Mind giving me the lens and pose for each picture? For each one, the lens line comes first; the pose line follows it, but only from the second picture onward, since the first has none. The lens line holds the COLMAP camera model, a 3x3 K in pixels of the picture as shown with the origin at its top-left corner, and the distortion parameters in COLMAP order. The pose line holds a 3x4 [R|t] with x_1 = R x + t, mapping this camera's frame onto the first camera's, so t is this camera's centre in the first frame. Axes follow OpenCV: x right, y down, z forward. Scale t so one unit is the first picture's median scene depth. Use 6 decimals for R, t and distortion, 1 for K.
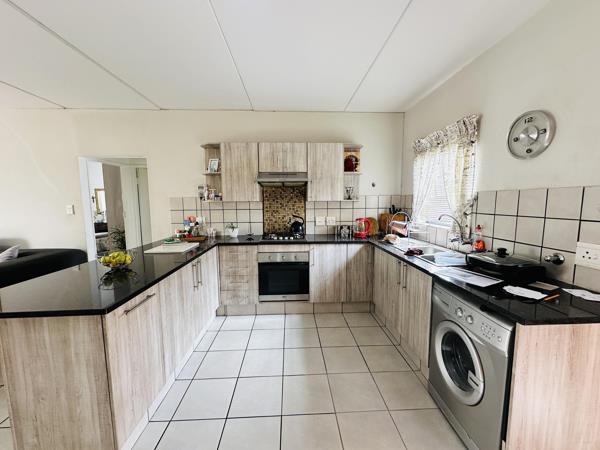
lens RADIAL K [[239.5, 0, 299.7], [0, 239.5, 224.7], [0, 0, 1]] dist [-0.003079, -0.000060]
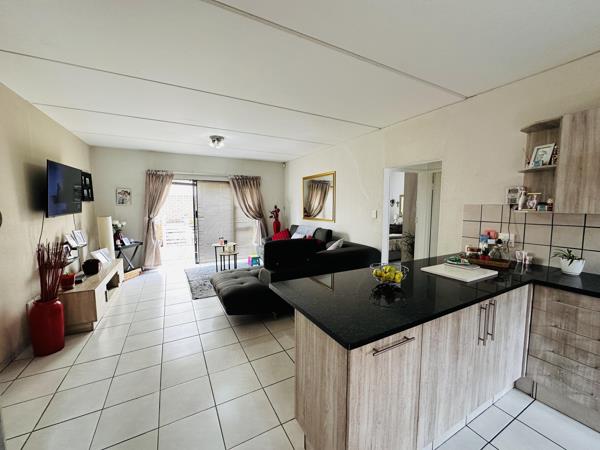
lens RADIAL K [[239.5, 0, 299.1], [0, 239.5, 224.8], [0, 0, 1]] dist [-0.003079, -0.000060]
pose [[0.435827, 0.085182, -0.895991, -0.058884], [-0.098110, 0.994075, 0.046784, -0.032775], [0.894667, 0.067516, 0.441602, 0.157387]]
